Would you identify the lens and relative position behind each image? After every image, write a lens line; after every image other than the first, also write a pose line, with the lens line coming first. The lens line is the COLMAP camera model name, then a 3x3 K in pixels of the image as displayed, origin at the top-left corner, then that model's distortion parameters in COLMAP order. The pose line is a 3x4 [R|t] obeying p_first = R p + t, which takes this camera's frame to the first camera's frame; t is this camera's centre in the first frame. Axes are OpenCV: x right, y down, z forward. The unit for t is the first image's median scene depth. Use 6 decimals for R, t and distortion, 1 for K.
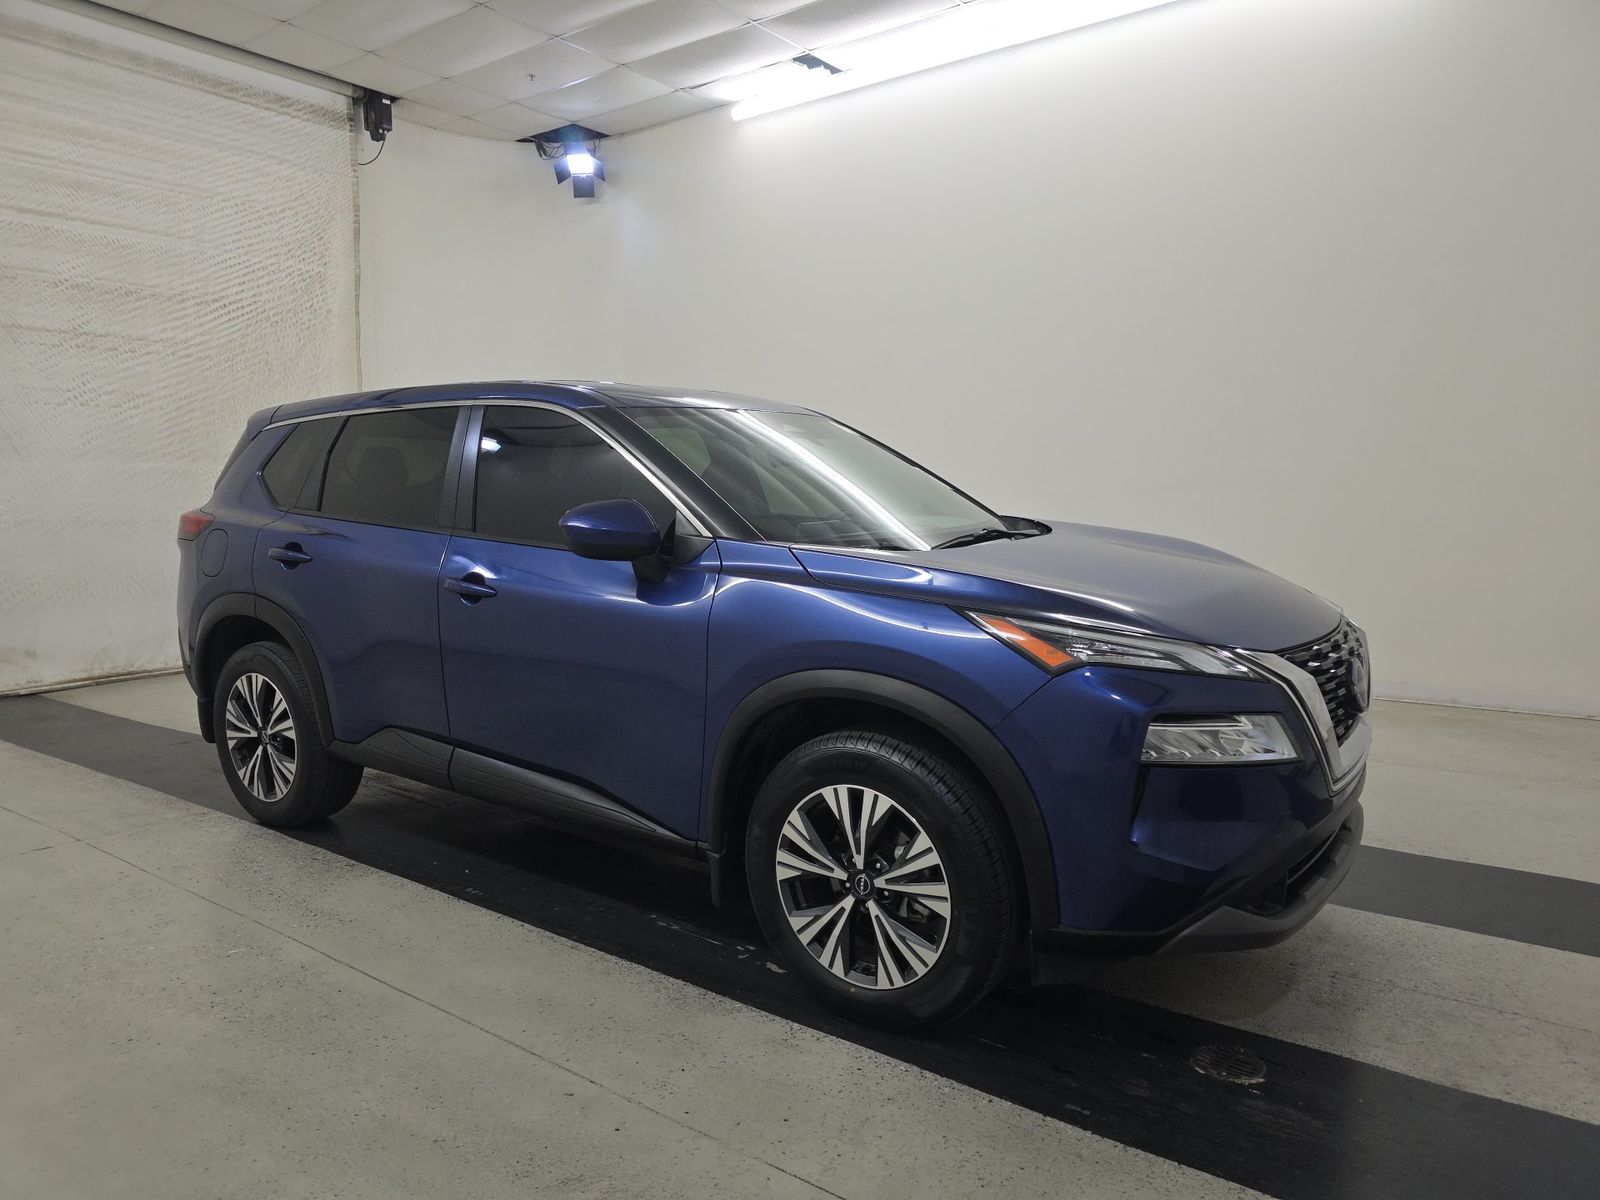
lens RADIAL K [[1088.2, 0, 802.7], [0, 1088.2, 599.3], [0, 0, 1]] dist [0.045348, -0.042430]
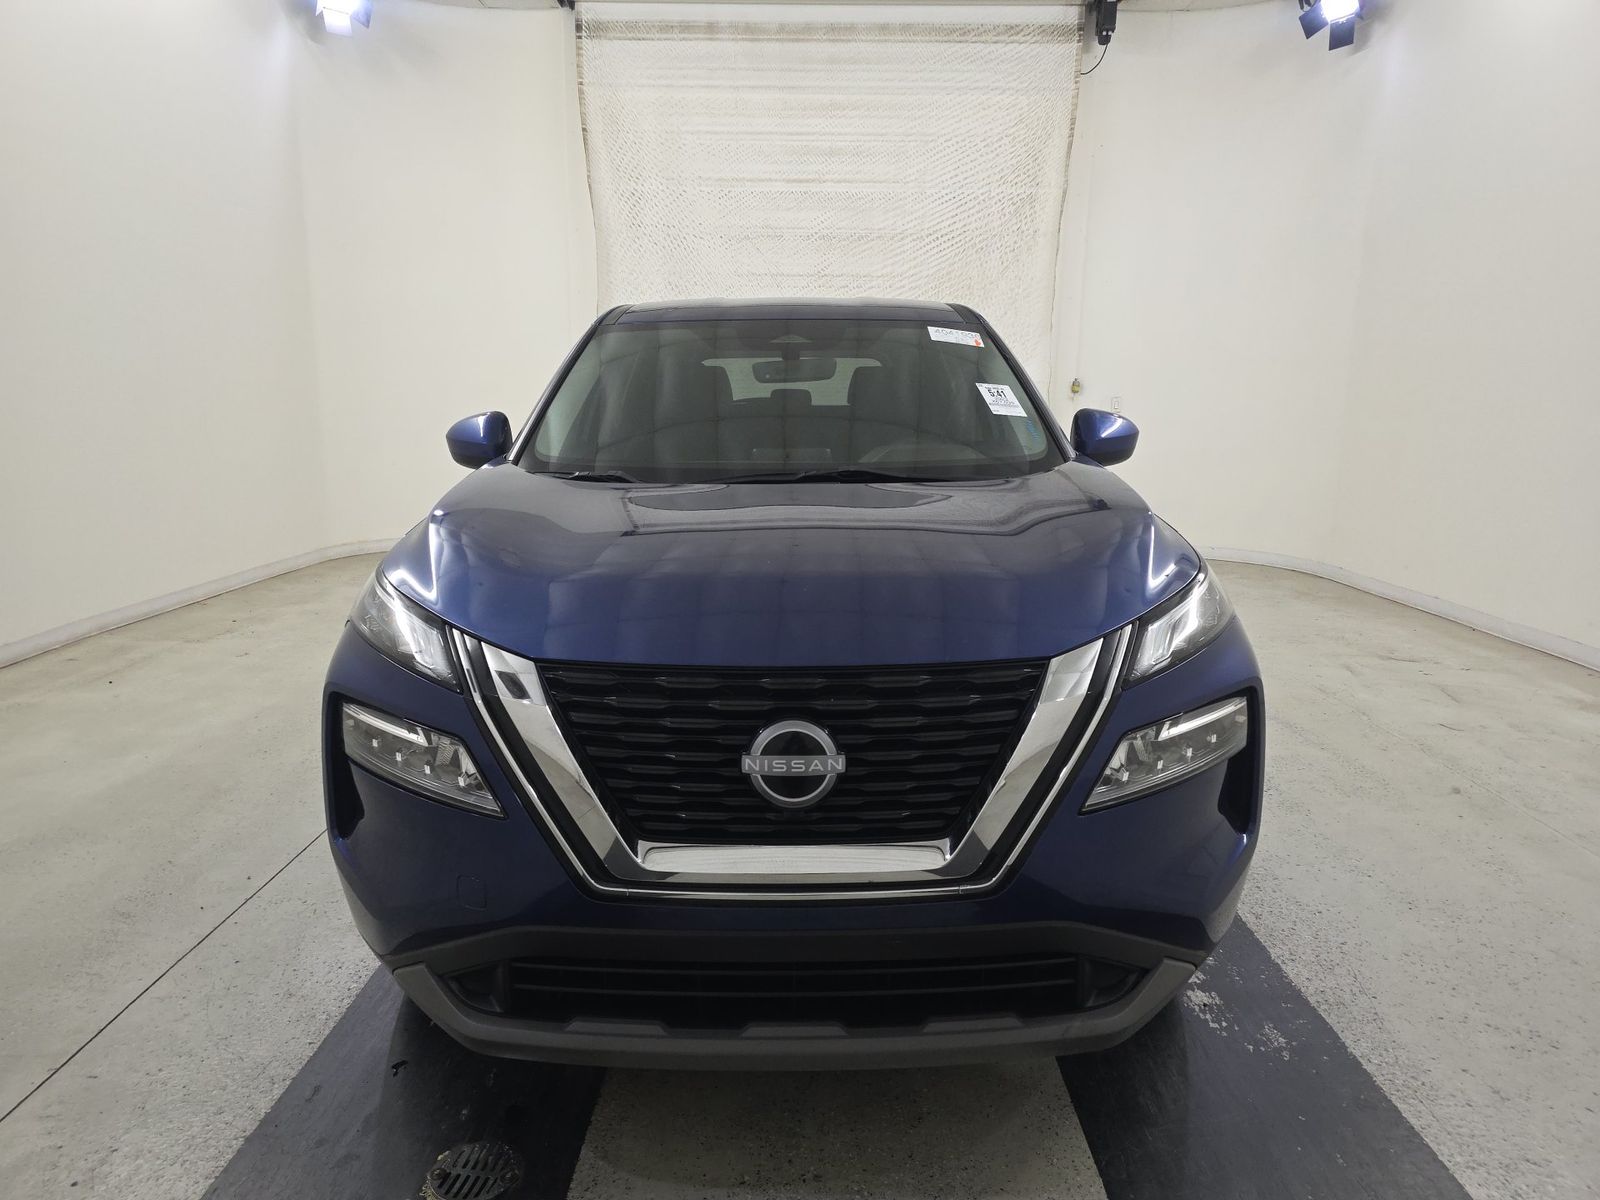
lens RADIAL K [[1088.2, 0, 803.1], [0, 1088.2, 594.8], [0, 0, 1]] dist [0.045348, -0.042430]
pose [[0.570480, 0.154408, -0.806666, 0.353254], [-0.099767, 0.987924, 0.118547, -0.026462], [0.815229, 0.012850, 0.578996, 0.247573]]
